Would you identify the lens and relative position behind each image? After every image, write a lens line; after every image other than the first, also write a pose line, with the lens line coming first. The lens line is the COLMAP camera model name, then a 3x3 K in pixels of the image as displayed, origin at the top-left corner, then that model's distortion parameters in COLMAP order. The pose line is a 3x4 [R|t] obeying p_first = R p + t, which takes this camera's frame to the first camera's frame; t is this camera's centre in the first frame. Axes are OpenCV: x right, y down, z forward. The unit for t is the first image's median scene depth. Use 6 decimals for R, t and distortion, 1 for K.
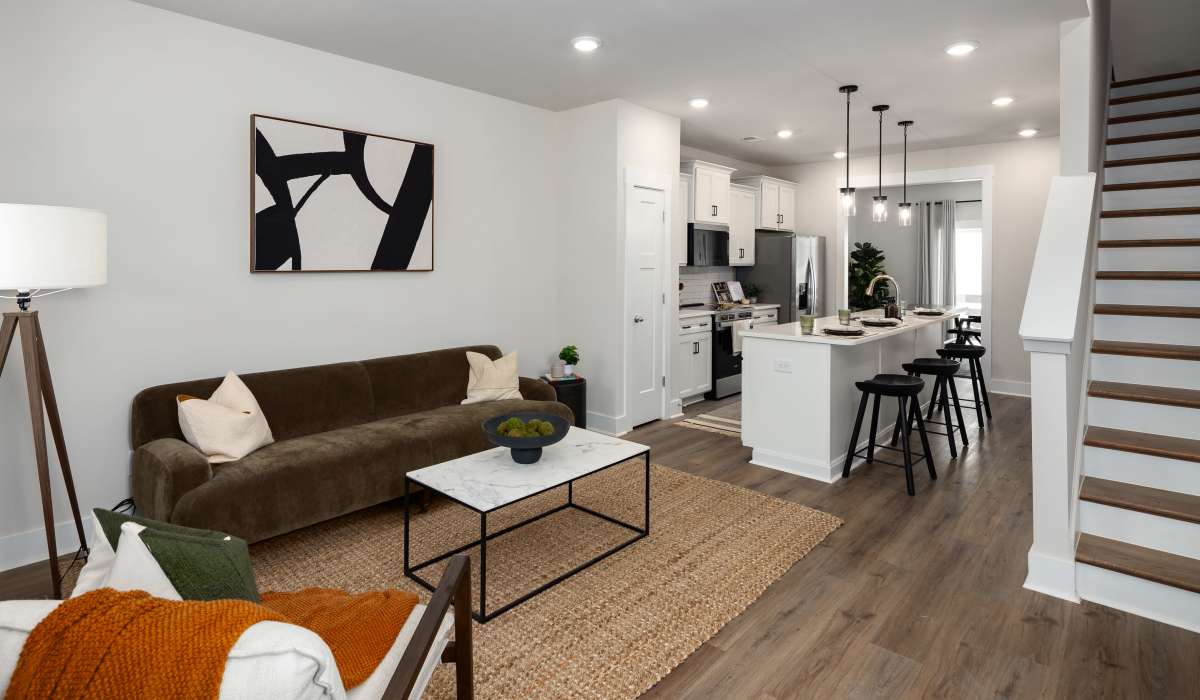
lens RADIAL K [[592.2, 0, 597.1], [0, 592.2, 279.2], [0, 0, 1]] dist [-0.004249, -0.000375]
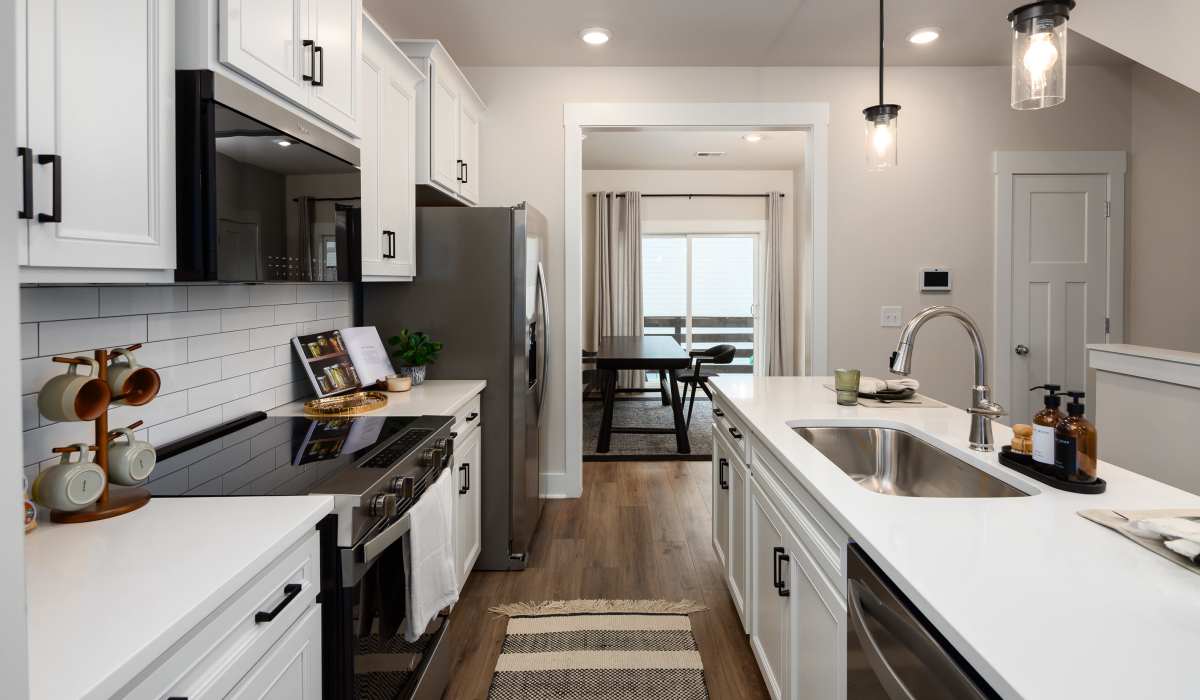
lens RADIAL K [[592.2, 0, 597.1], [0, 592.2, 279.2], [0, 0, 1]] dist [-0.004249, -0.000375]
pose [[0.762212, -0.004881, 0.647309, 0.113281], [0.025557, 0.999419, -0.022557, -0.013098], [-0.646823, 0.033737, 0.761894, 0.652713]]
